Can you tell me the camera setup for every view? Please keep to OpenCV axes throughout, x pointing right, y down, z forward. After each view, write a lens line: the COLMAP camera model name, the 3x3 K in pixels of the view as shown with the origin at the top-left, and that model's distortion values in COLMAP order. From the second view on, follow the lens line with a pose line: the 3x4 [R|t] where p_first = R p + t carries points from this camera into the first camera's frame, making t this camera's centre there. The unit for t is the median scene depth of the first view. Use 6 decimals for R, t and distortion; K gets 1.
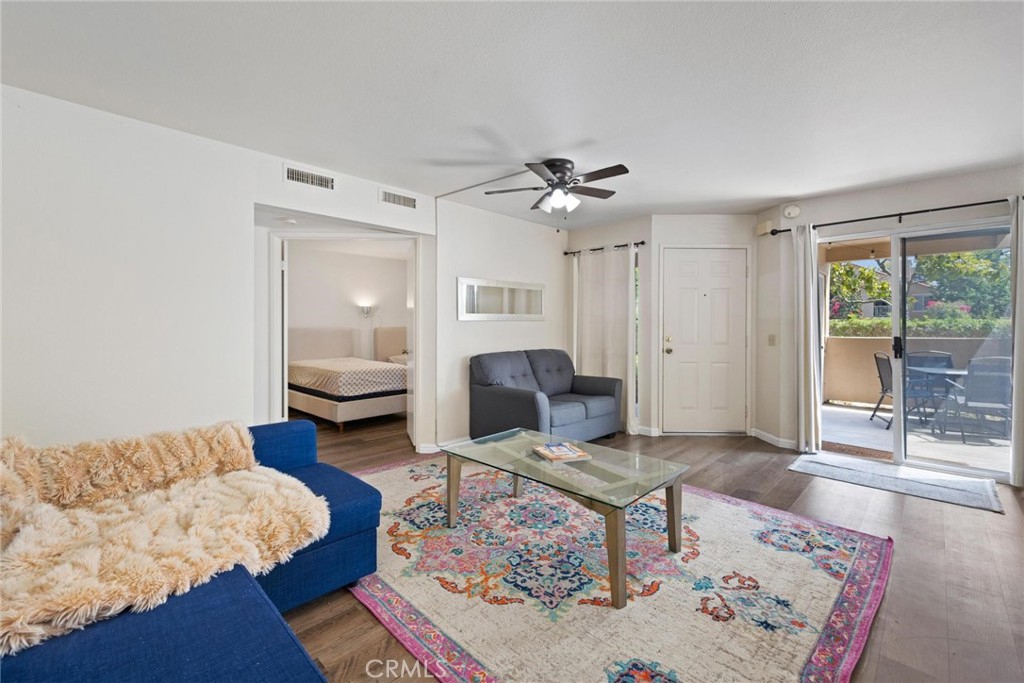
lens RADIAL K [[429.3, 0, 517.2], [0, 429.3, 326.2], [0, 0, 1]] dist [0.002987, -0.000017]
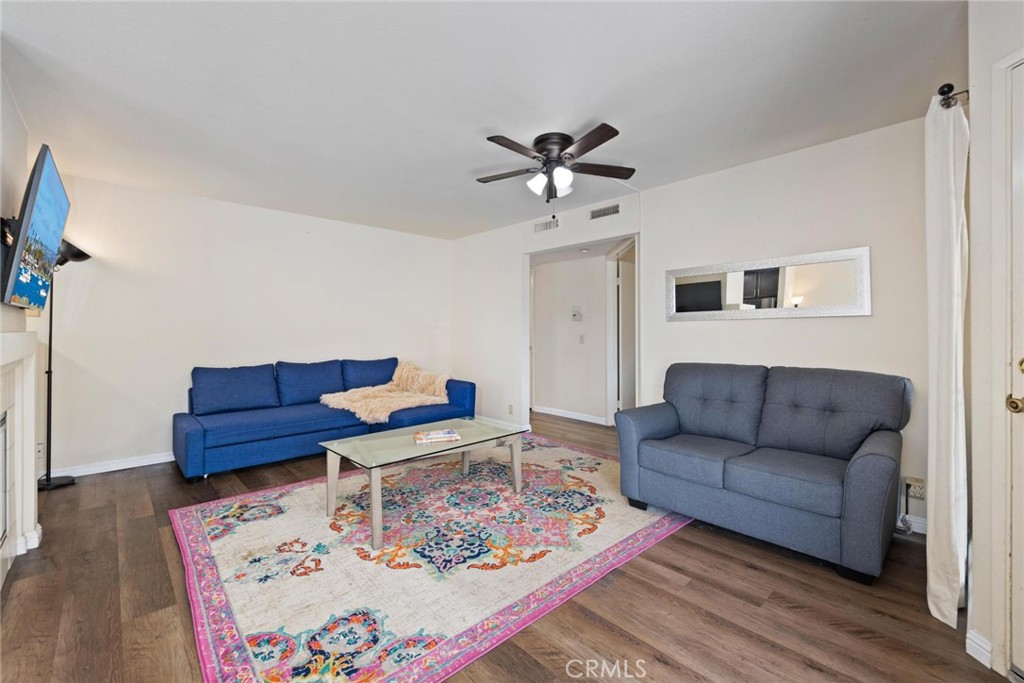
lens RADIAL K [[429.3, 0, 513.1], [0, 429.3, 332.0], [0, 0, 1]] dist [0.002987, -0.000017]
pose [[-0.040858, 0.003586, -0.999159, 0.902111], [0.003301, 0.999989, 0.003454, 0.003333], [0.999159, -0.003157, -0.040870, 0.897446]]
